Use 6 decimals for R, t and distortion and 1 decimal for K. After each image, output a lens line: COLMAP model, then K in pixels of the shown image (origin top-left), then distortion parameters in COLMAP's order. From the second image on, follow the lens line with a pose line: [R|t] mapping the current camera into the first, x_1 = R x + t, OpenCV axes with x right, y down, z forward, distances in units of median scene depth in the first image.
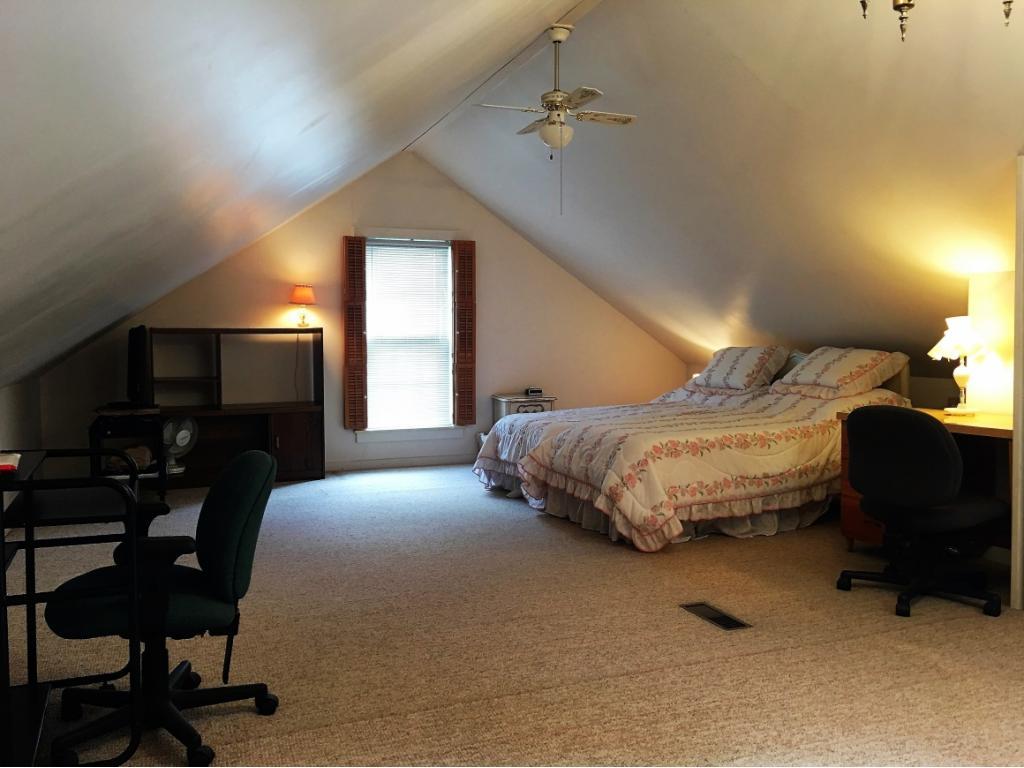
lens RADIAL K [[856.7, 0, 511.1], [0, 856.7, 383.7], [0, 0, 1]] dist [0.046042, -0.076771]
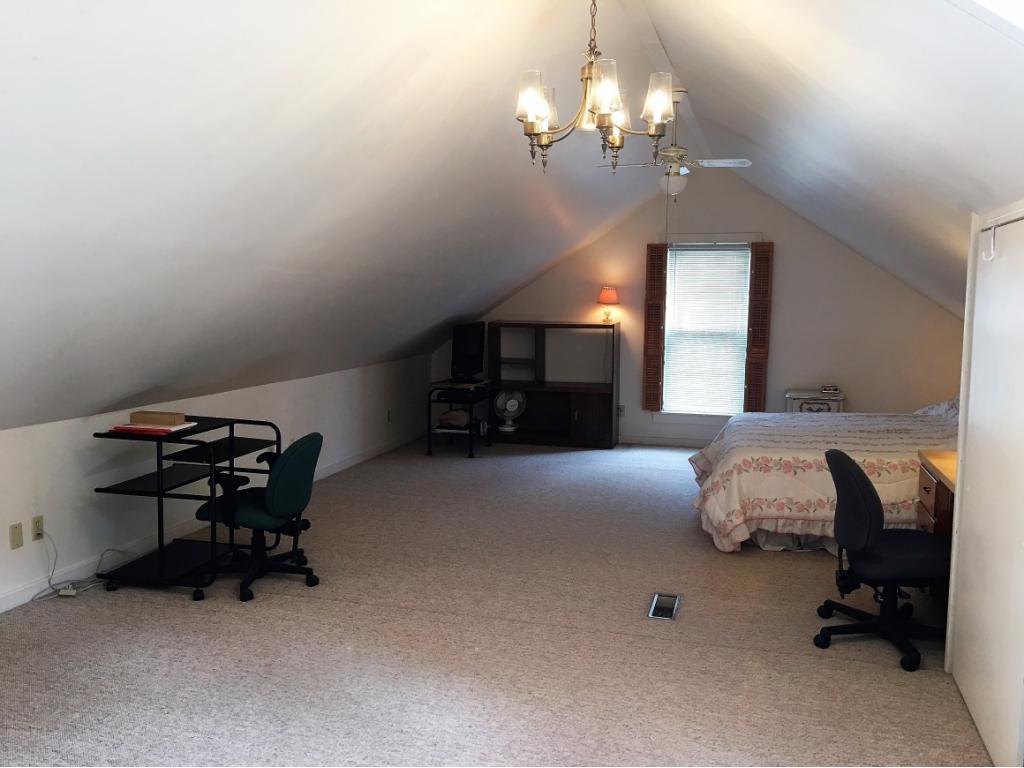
lens RADIAL K [[856.7, 0, 515.3], [0, 856.7, 382.2], [0, 0, 1]] dist [0.046042, -0.076771]
pose [[0.798091, 0.078414, -0.597413, 0.570717], [-0.047615, 0.996603, 0.067201, -0.085121], [0.600653, -0.025187, 0.799113, -0.059982]]
